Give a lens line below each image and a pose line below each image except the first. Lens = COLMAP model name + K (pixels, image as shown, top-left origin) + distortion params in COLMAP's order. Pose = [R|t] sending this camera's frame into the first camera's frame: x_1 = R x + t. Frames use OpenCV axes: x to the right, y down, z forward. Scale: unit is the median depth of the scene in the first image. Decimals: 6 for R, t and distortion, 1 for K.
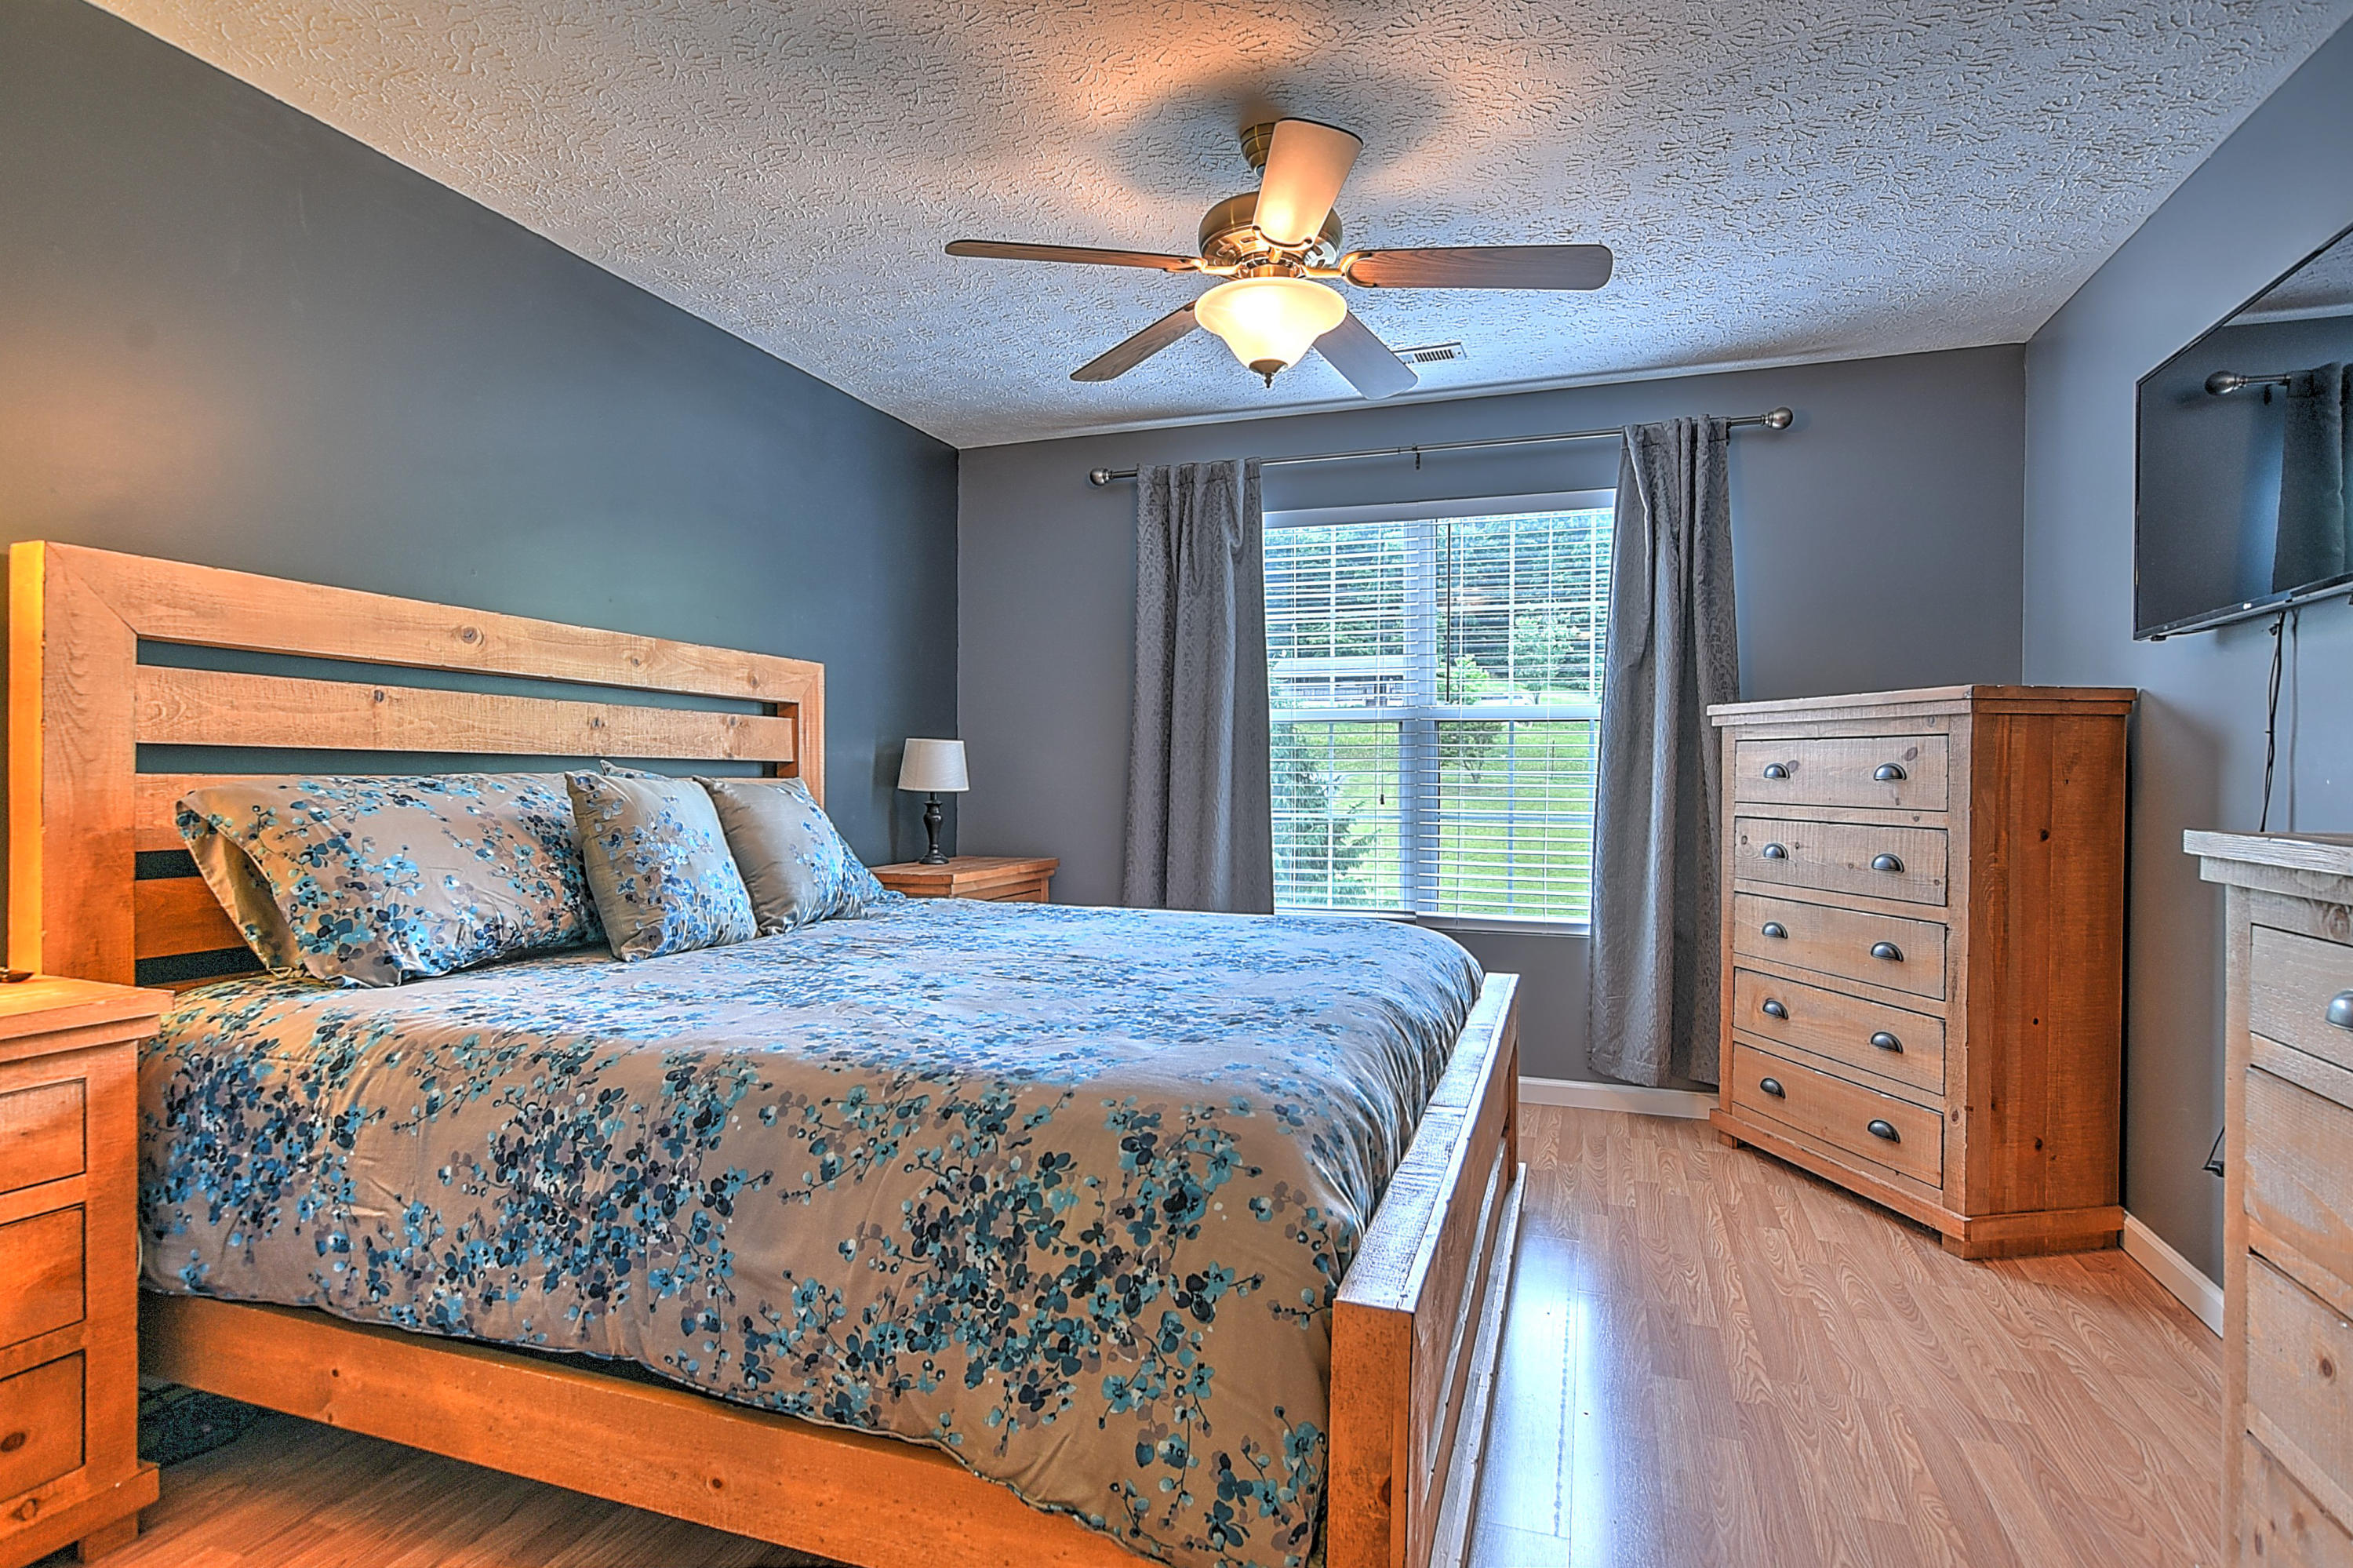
lens RADIAL K [[1212.9, 0, 1158.8], [0, 1212.9, 790.3], [0, 0, 1]] dist [-0.014176, 0.007724]
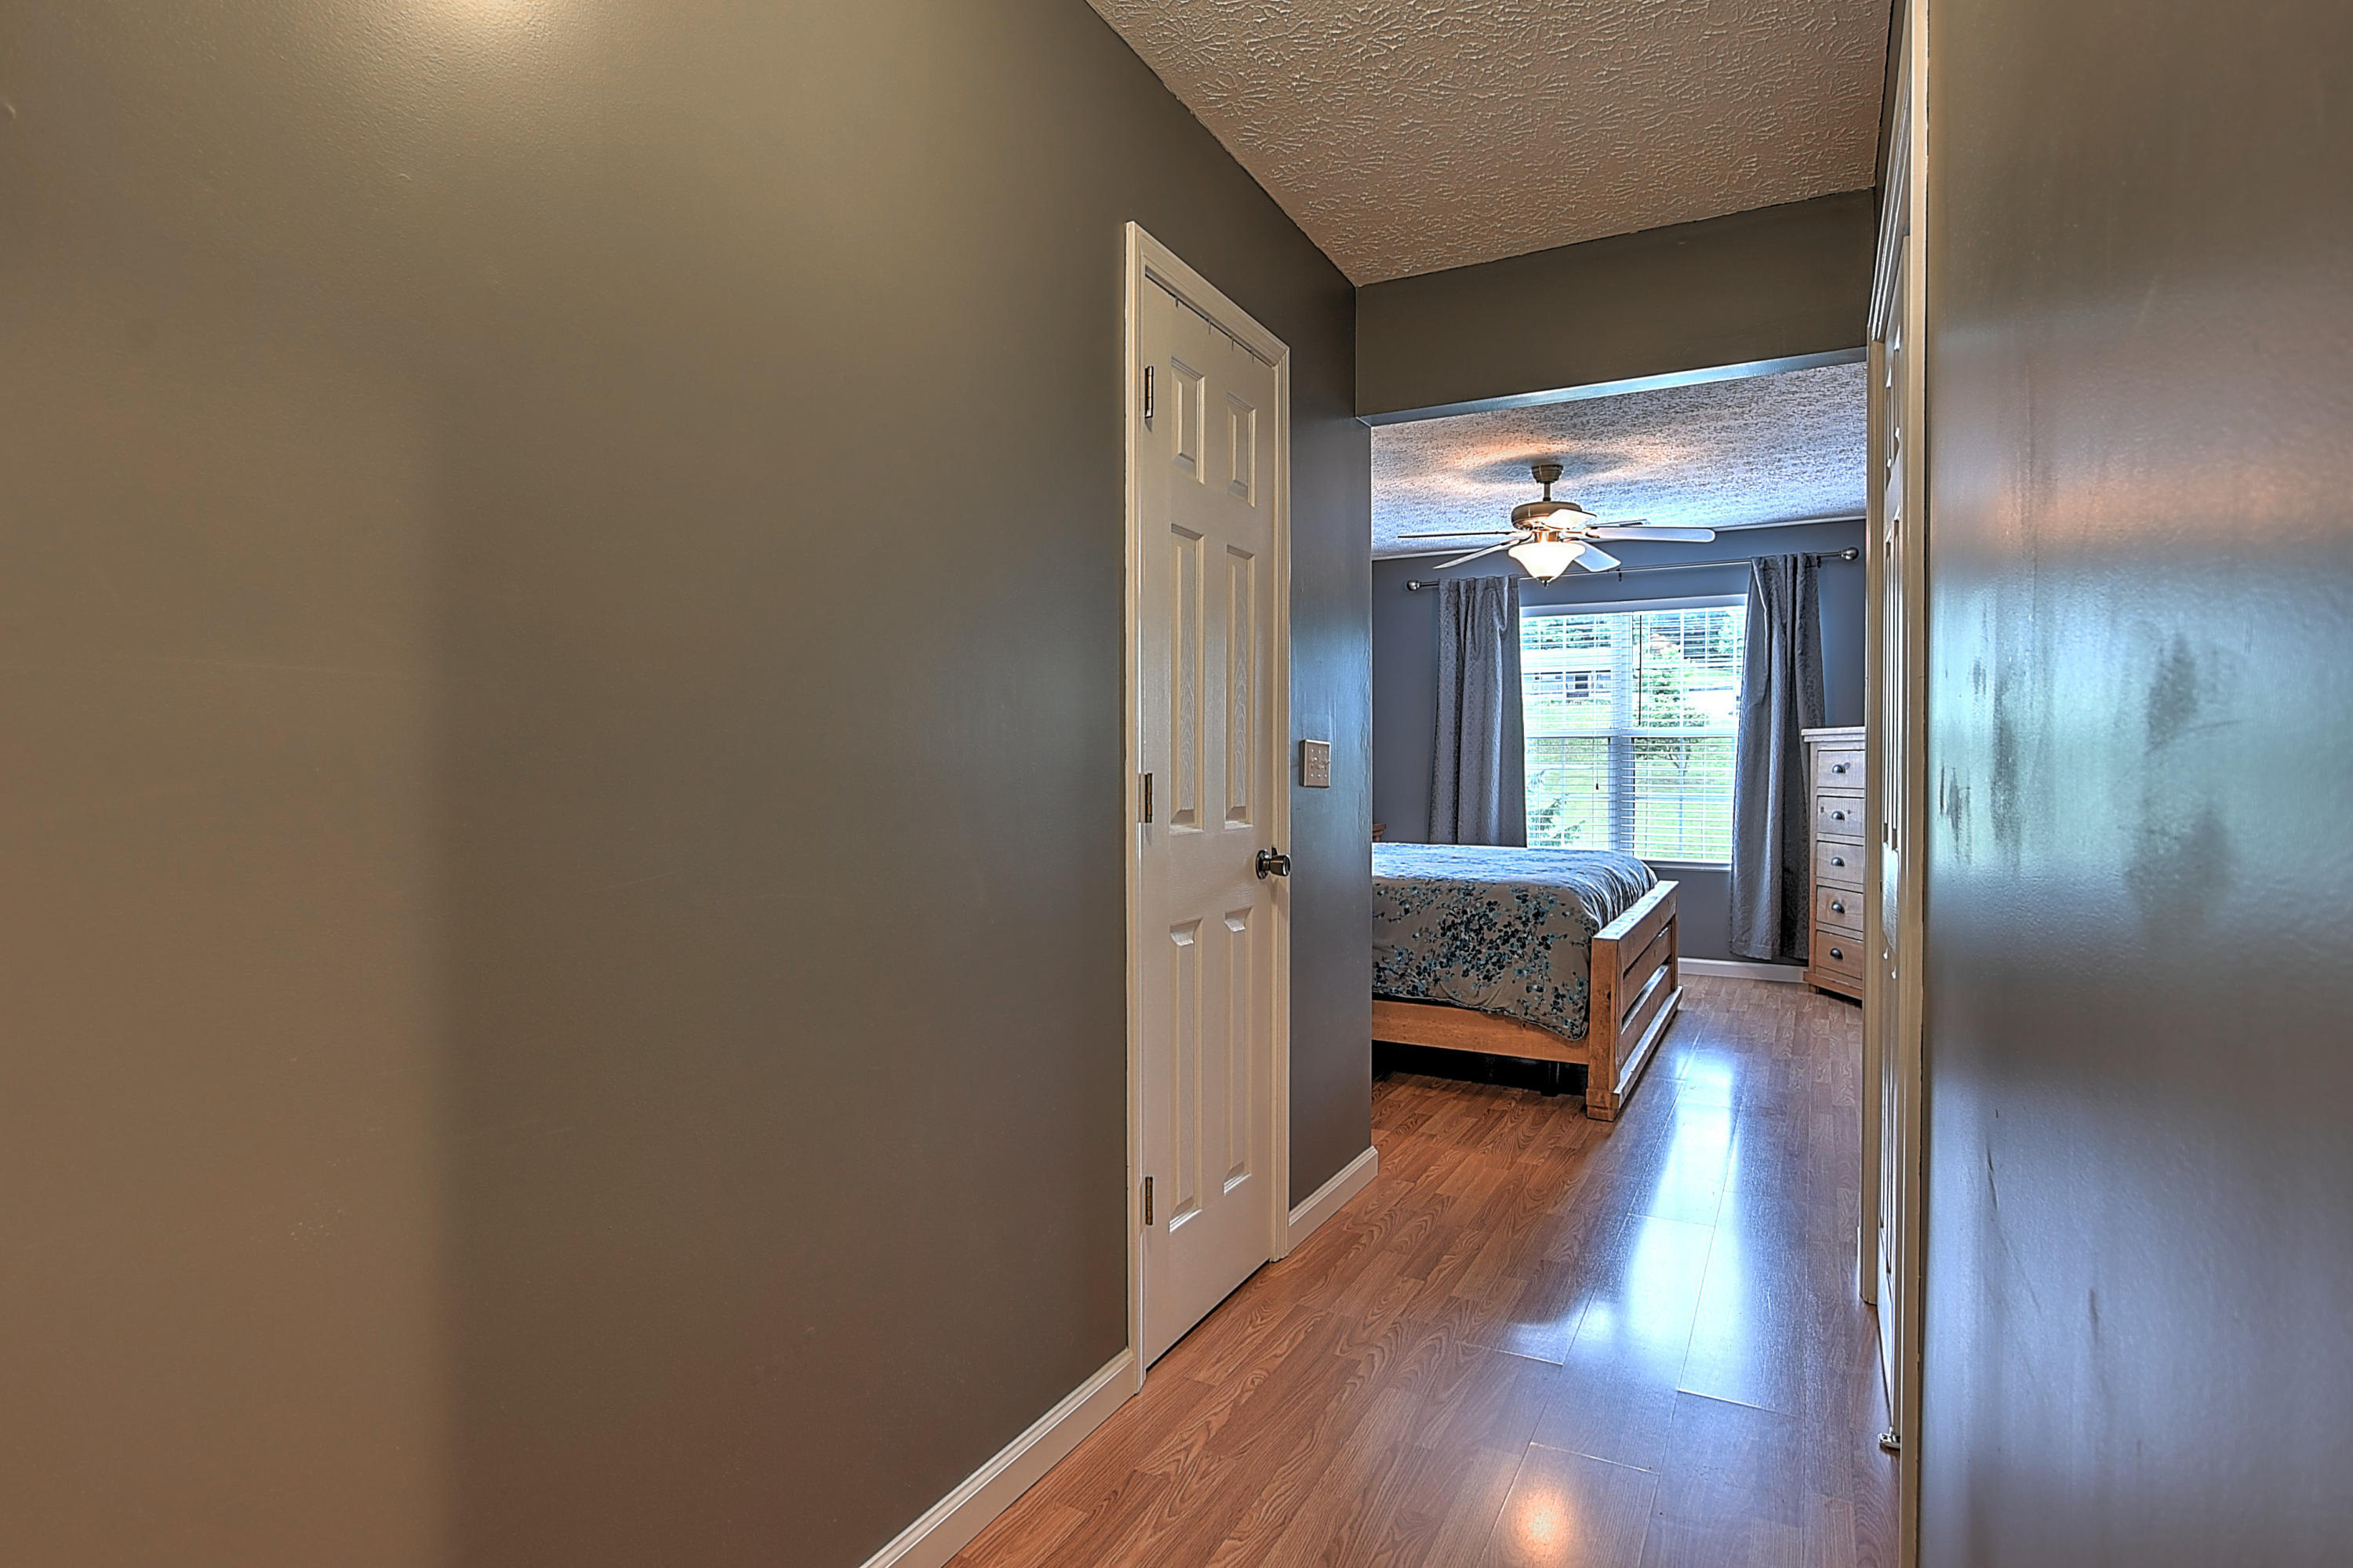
lens RADIAL K [[1212.9, 0, 1158.8], [0, 1212.9, 790.3], [0, 0, 1]] dist [-0.014176, 0.007724]
pose [[0.988112, -0.000333, -0.153736, -0.179356], [0.001269, 0.999981, 0.005992, 0.003296], [0.153731, -0.006116, 0.988094, -0.847250]]
